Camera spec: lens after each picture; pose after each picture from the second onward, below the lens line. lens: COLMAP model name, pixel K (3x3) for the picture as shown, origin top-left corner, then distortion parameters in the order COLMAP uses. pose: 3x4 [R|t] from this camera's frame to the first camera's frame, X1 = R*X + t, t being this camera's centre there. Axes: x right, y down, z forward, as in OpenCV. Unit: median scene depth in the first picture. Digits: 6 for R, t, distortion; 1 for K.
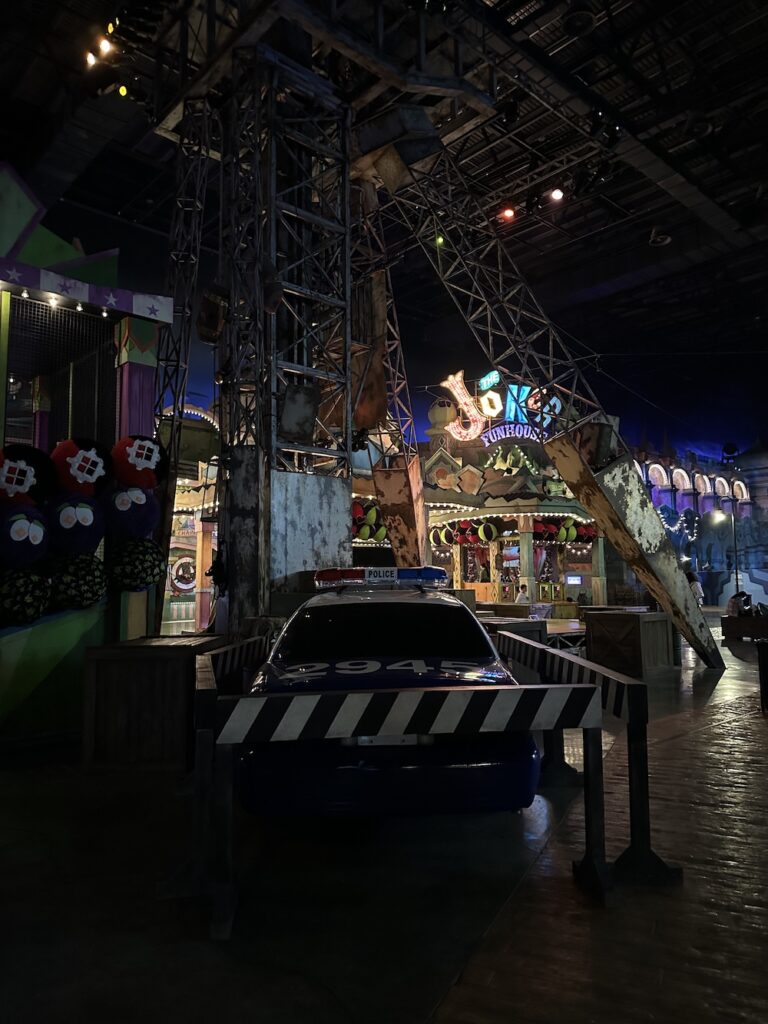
lens RADIAL K [[722.5, 0, 384.0], [0, 722.5, 512.0], [0, 0, 1]] dist [0.151744, -0.242056]
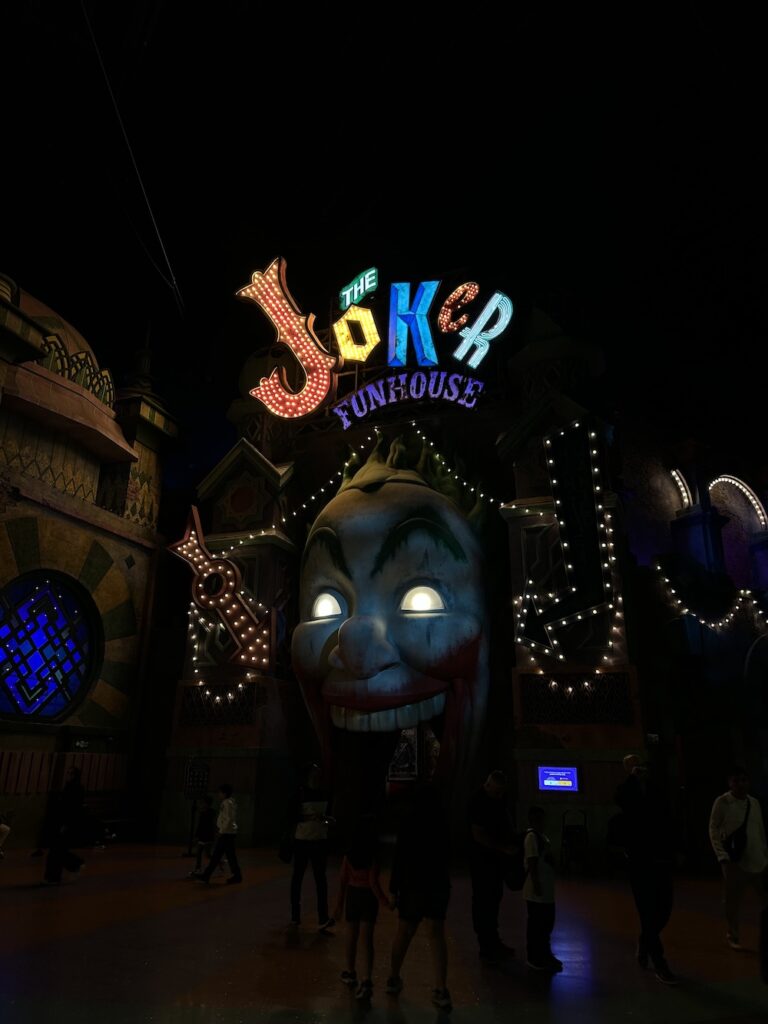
lens RADIAL K [[722.5, 0, 384.0], [0, 722.5, 512.0], [0, 0, 1]] dist [0.151744, -0.242056]
pose [[0.980291, -0.042374, -0.192960, 0.242631], [-0.005965, 0.969932, -0.243304, 0.057096], [0.197467, 0.239660, 0.950563, 0.624181]]
